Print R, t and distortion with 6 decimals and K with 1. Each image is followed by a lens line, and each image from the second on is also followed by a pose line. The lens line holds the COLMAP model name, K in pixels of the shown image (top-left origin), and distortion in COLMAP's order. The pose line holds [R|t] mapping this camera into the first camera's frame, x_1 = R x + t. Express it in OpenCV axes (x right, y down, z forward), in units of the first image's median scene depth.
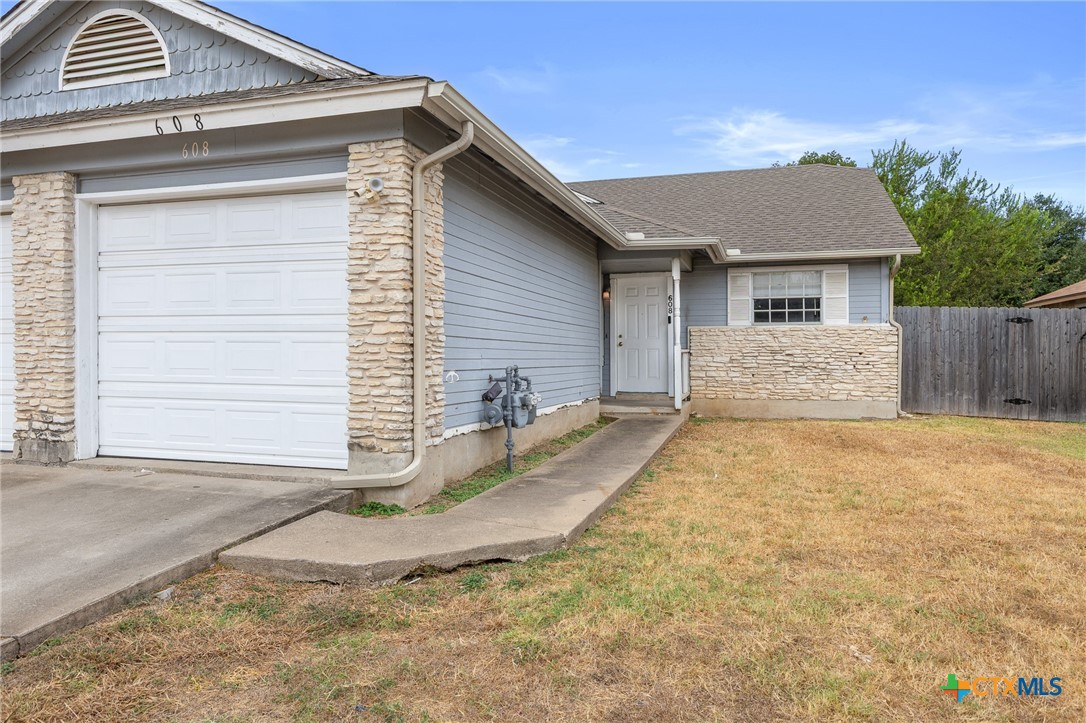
lens RADIAL K [[723.4, 0, 537.3], [0, 723.4, 354.3], [0, 0, 1]] dist [0.003362, -0.005135]
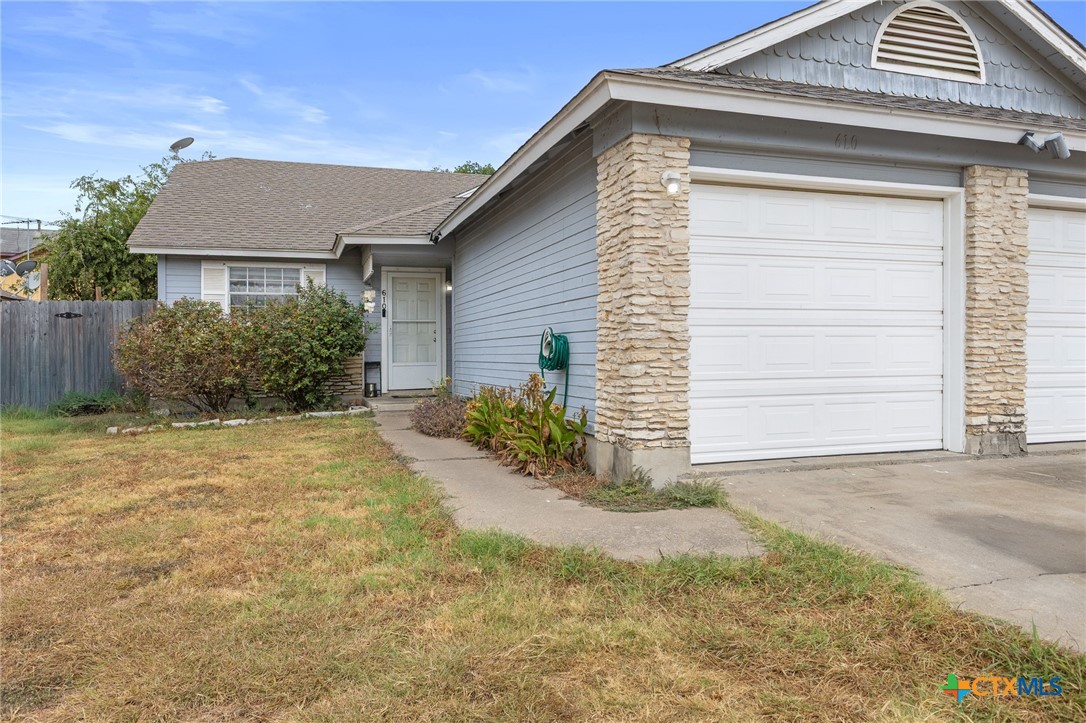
lens RADIAL K [[723.4, 0, 538.4], [0, 723.4, 361.0], [0, 0, 1]] dist [0.003362, -0.005135]
pose [[0.815285, -0.014630, 0.578875, -1.566571], [0.006052, 0.999841, 0.016746, -0.002174], [-0.579029, -0.010149, 0.815244, 0.482619]]
